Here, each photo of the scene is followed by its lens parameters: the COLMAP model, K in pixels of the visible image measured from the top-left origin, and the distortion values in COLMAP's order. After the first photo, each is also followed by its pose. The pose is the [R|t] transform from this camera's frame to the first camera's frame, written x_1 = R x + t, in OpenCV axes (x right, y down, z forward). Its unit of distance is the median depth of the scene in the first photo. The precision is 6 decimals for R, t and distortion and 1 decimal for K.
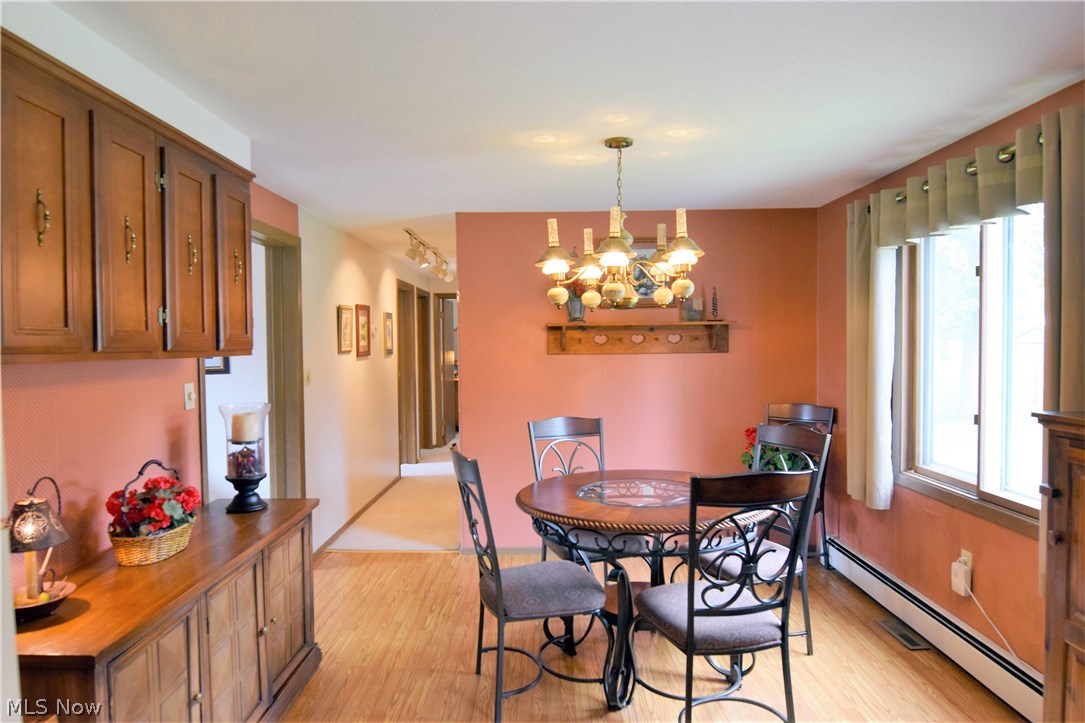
lens RADIAL K [[662.7, 0, 538.0], [0, 662.7, 363.4], [0, 0, 1]] dist [-0.014615, -0.003382]
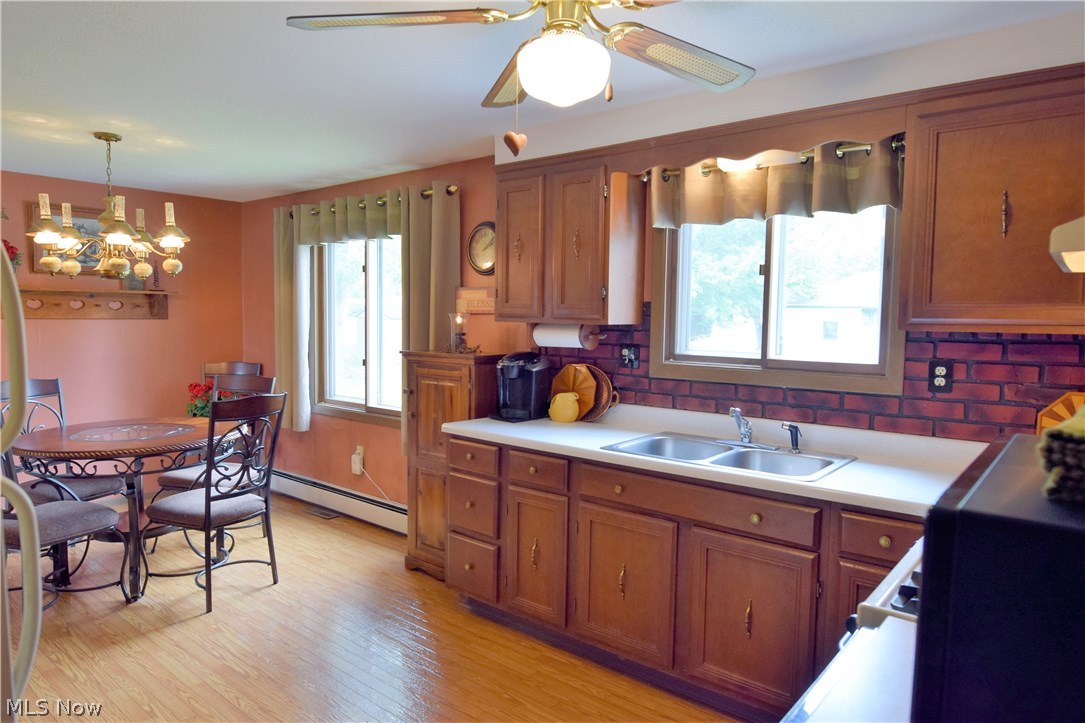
lens RADIAL K [[662.7, 0, 538.0], [0, 662.7, 363.4], [0, 0, 1]] dist [-0.014615, -0.003382]
pose [[0.624529, -0.035692, 0.780186, -0.327914], [0.003402, 0.999070, 0.042982, 0.020901], [-0.780994, -0.024190, 0.624069, -0.335195]]
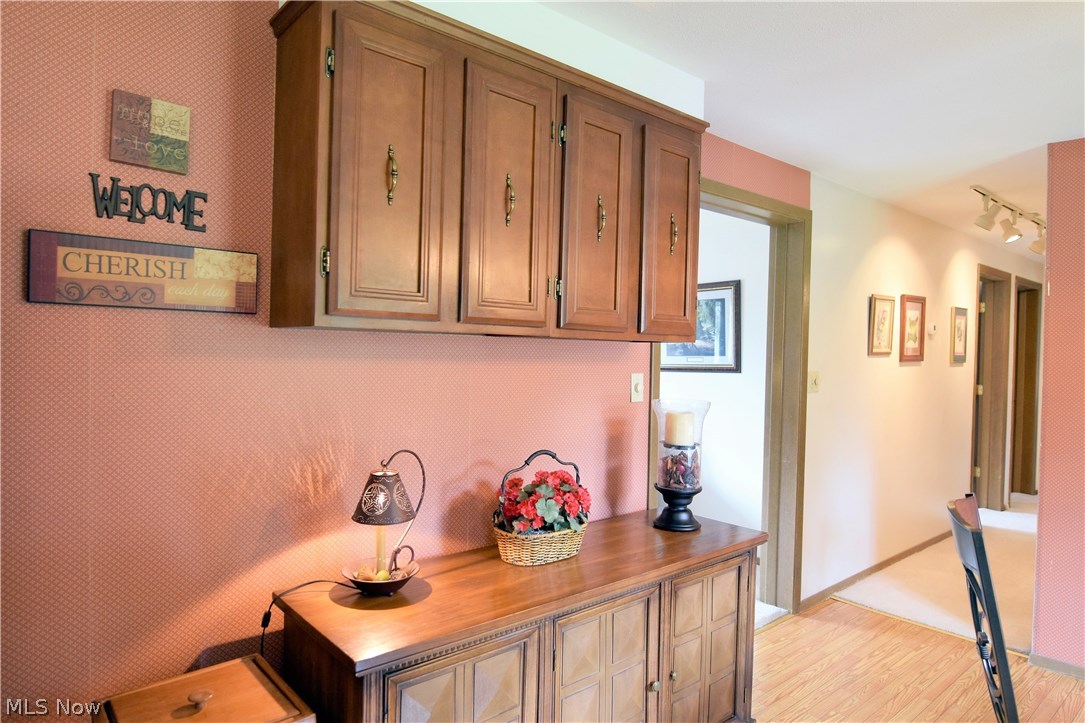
lens RADIAL K [[662.7, 0, 538.0], [0, 662.7, 363.4], [0, 0, 1]] dist [-0.014615, -0.003382]
pose [[0.659655, 0.036809, -0.750667, 0.062291], [-0.049829, 0.998744, 0.005187, 0.019848], [0.749915, 0.033983, 0.660661, 0.313825]]
